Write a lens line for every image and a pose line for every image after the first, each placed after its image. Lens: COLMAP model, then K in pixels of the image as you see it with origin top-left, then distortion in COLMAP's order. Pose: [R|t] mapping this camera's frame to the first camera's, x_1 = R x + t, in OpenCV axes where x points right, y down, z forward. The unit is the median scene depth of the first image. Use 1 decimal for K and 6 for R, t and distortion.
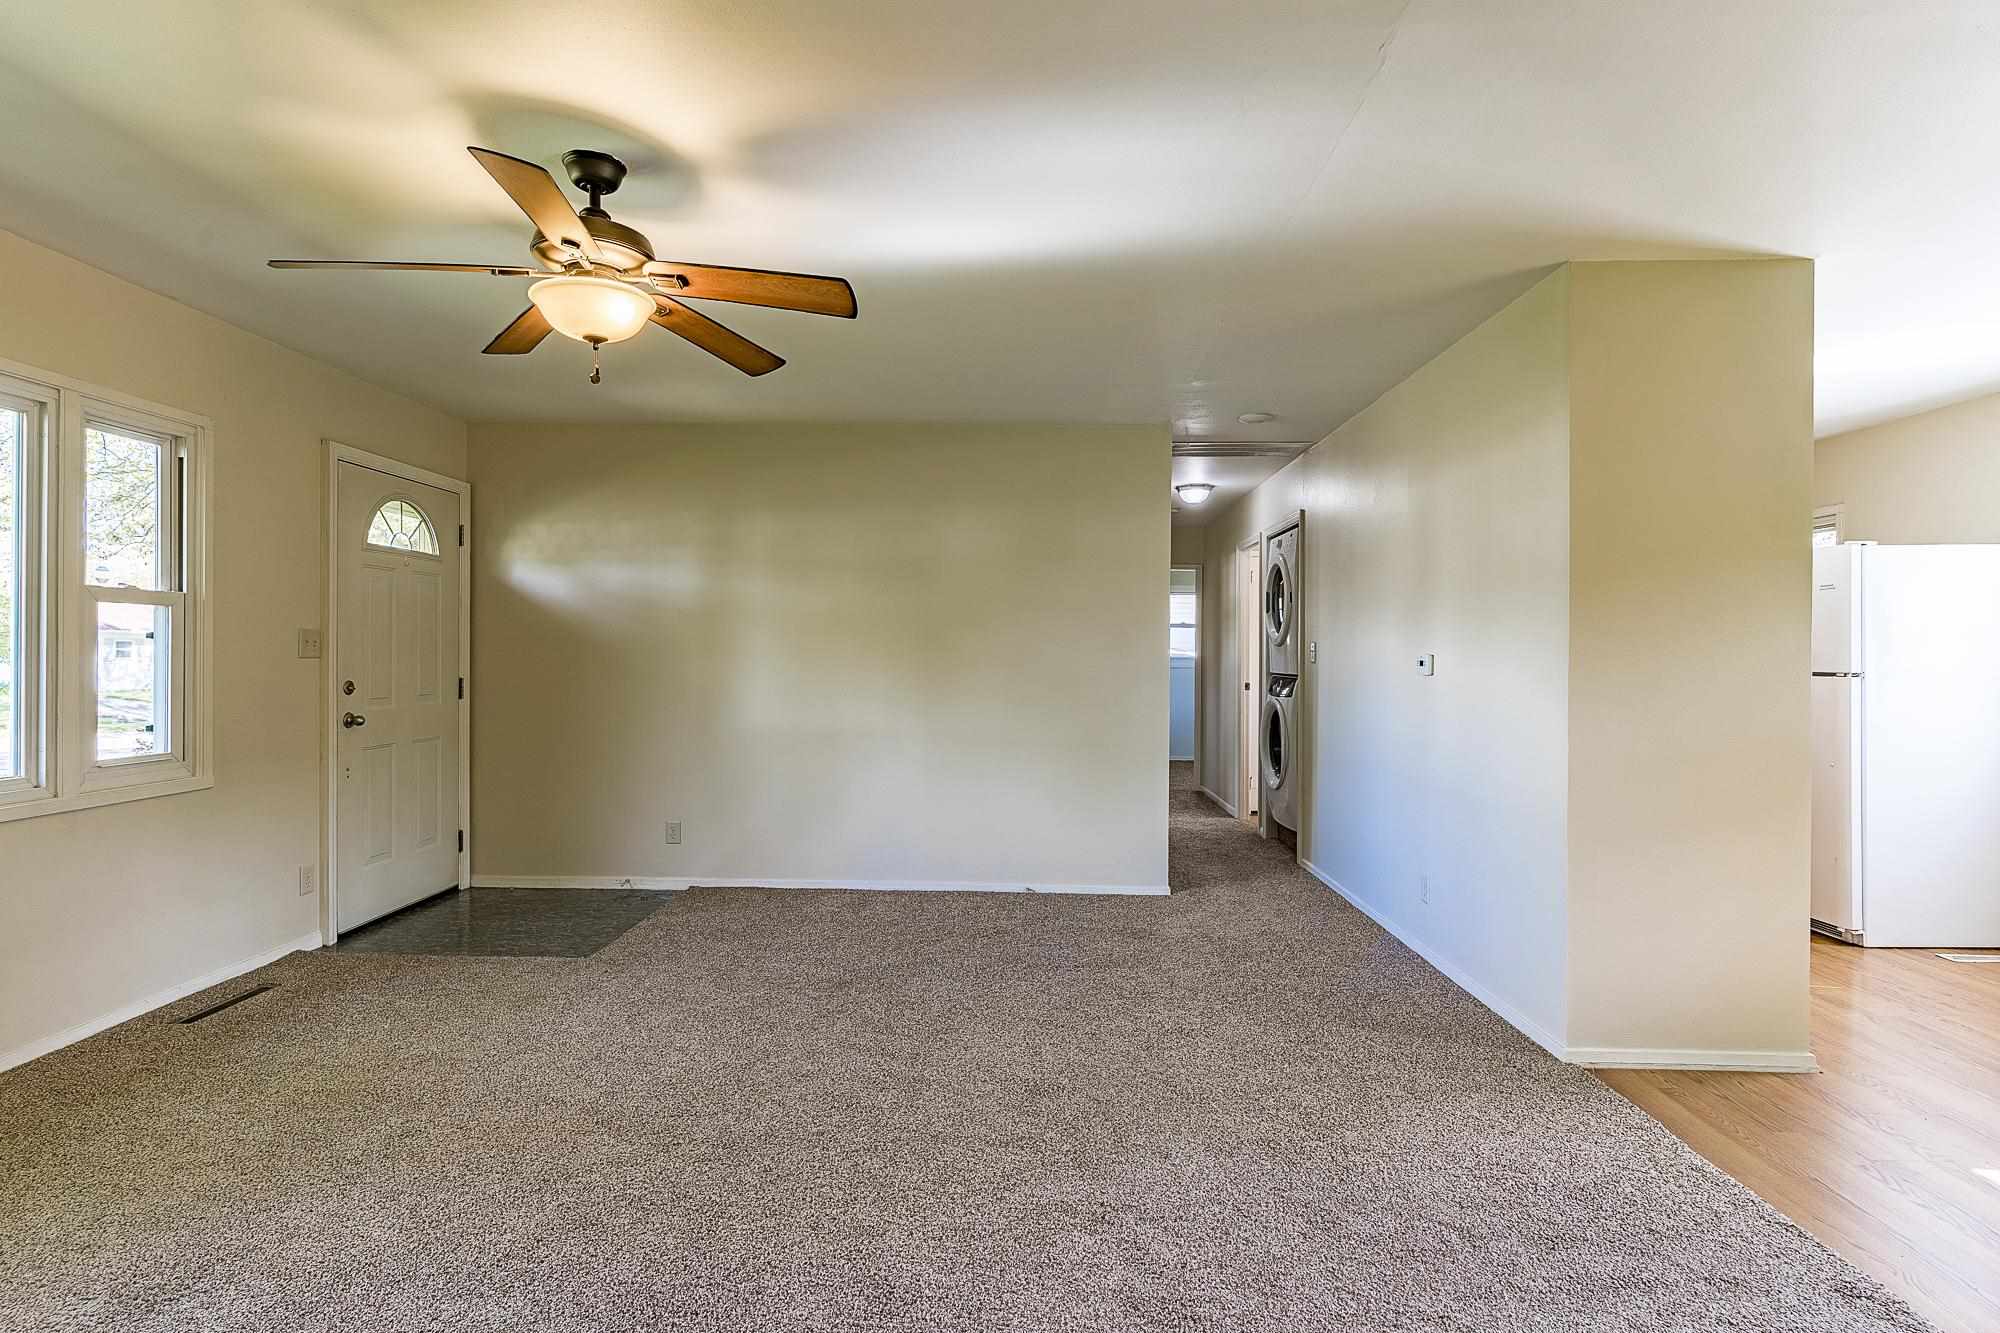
lens RADIAL K [[982.4, 0, 994.3], [0, 982.4, 659.9], [0, 0, 1]] dist [-0.000875, -0.000138]
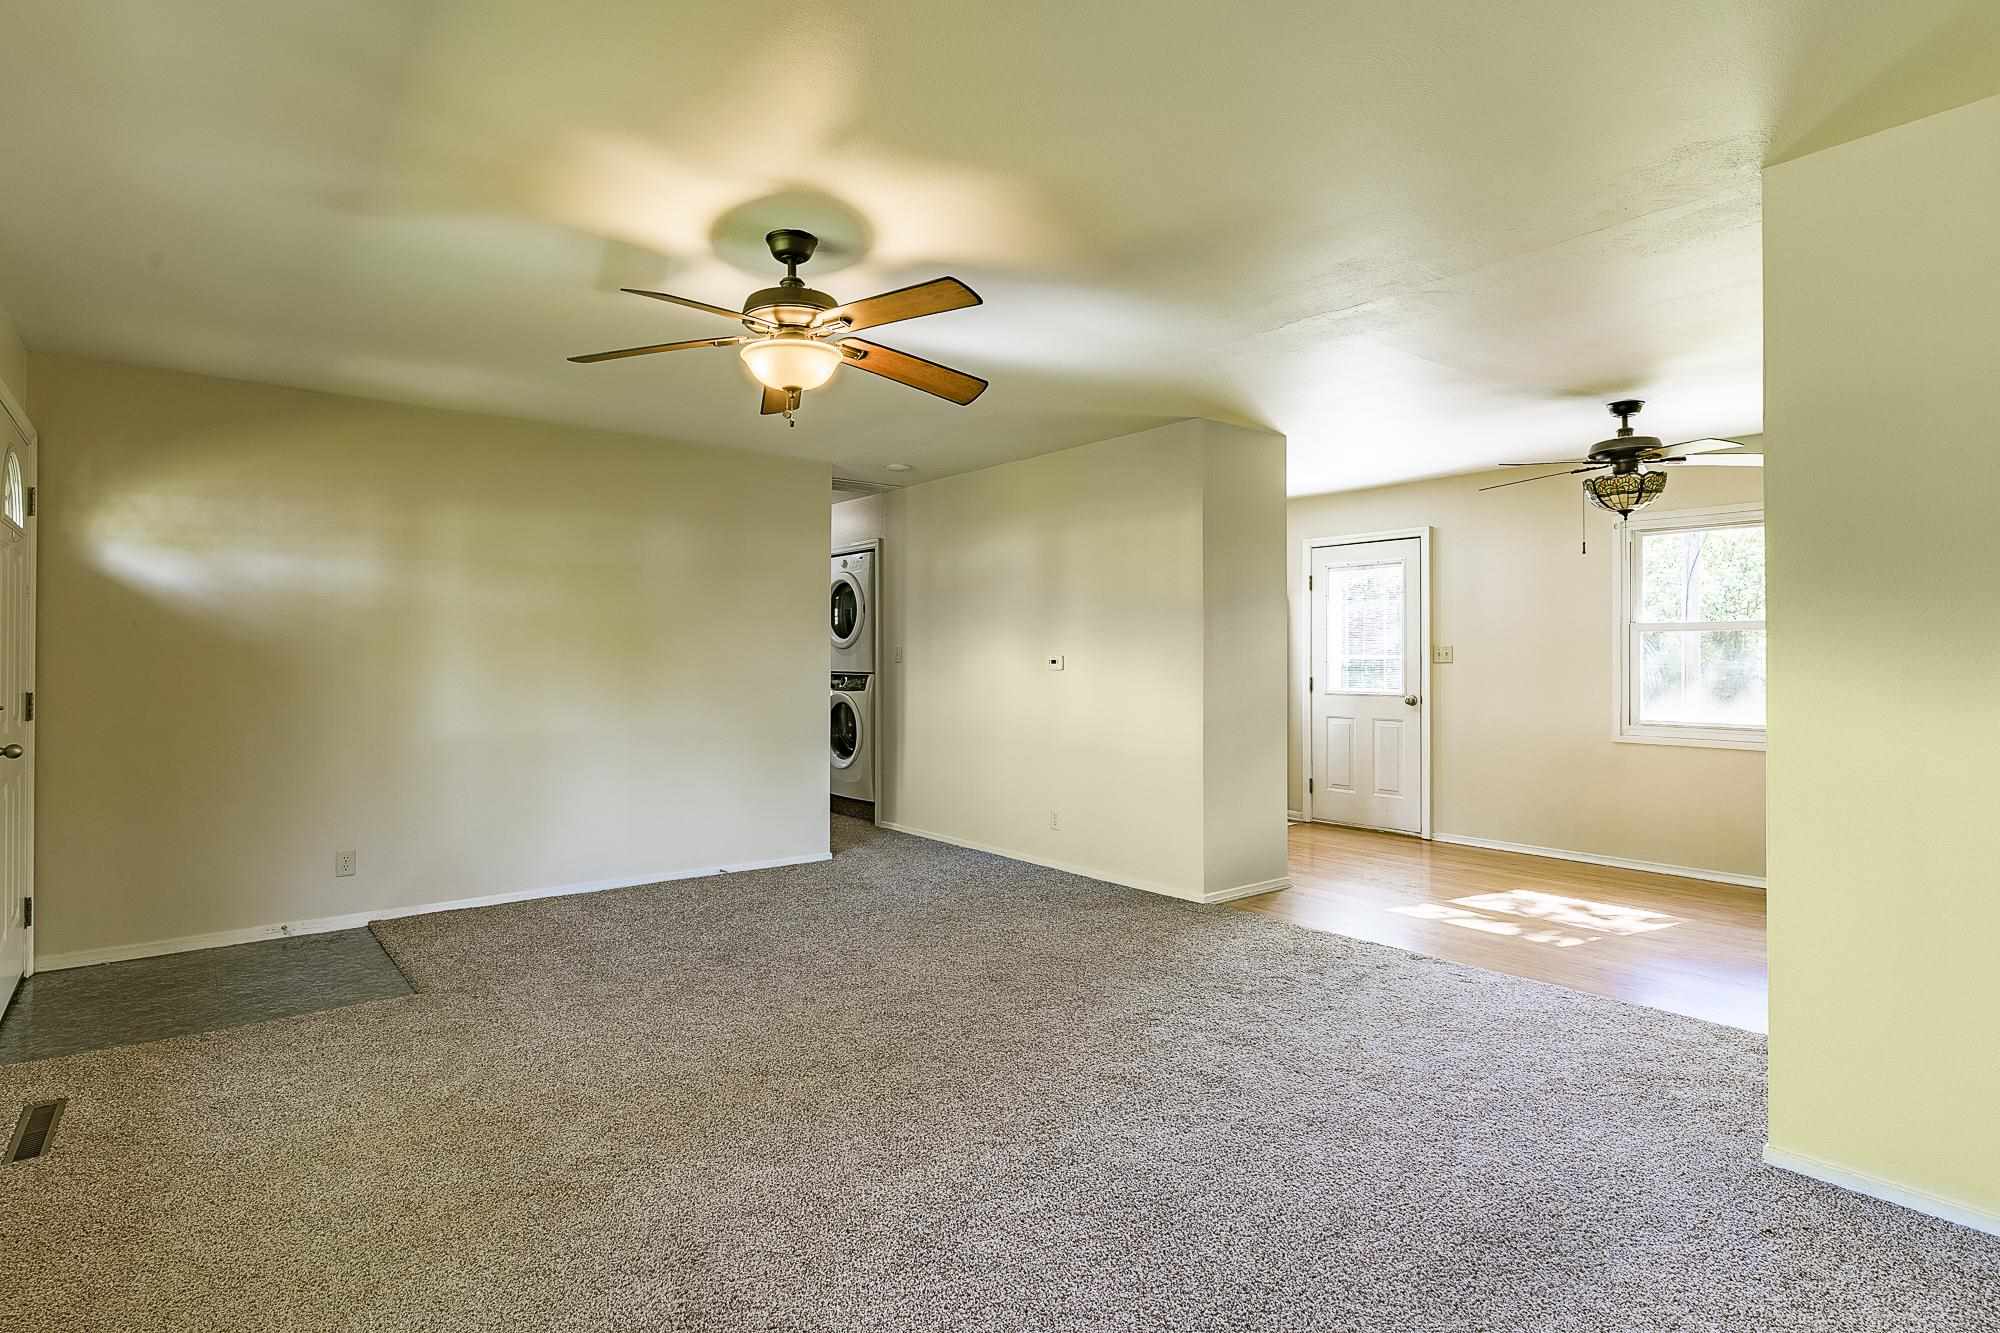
lens RADIAL K [[993.8, 0, 911.8], [0, 993.8, 652.9], [0, 0, 1]] dist [-0.000604, -0.000127]
pose [[0.788665, -0.003037, 0.614816, -0.476488], [0.007857, 0.999956, -0.005139, -0.002670], [-0.614773, 0.008884, 0.788654, -0.006923]]
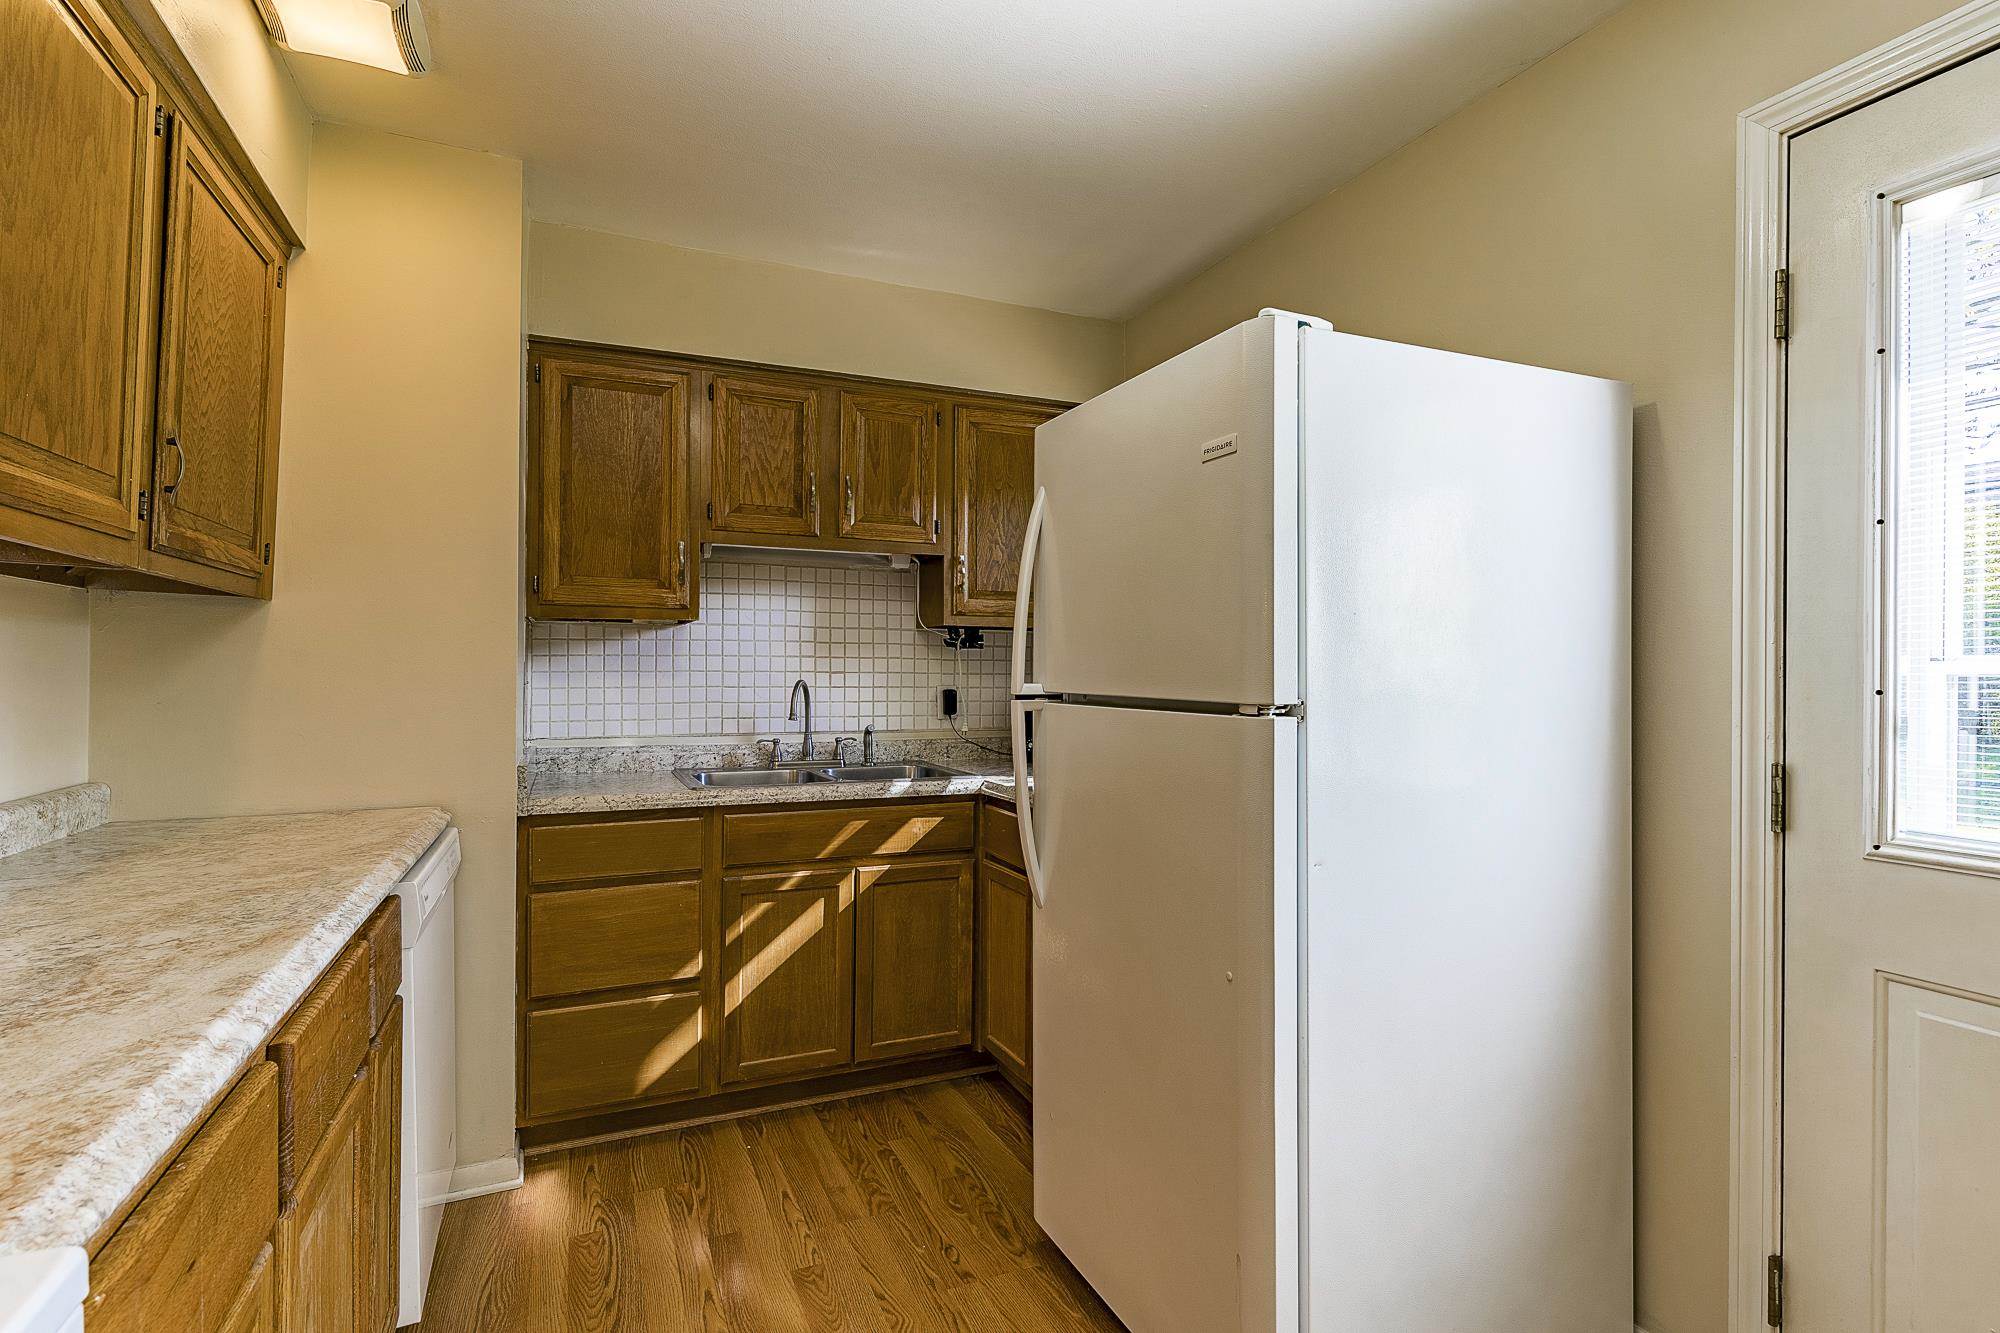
lens RADIAL K [[955.9, 0, 1004.8], [0, 955.9, 669.3], [0, 0, 1]] dist [-0.001117, -0.000550]
pose [[0.903495, -0.001180, 0.428596, 0.539291], [0.001784, 0.999998, -0.001007, 0.001160], [-0.428594, 0.001674, 0.903496, 0.618540]]
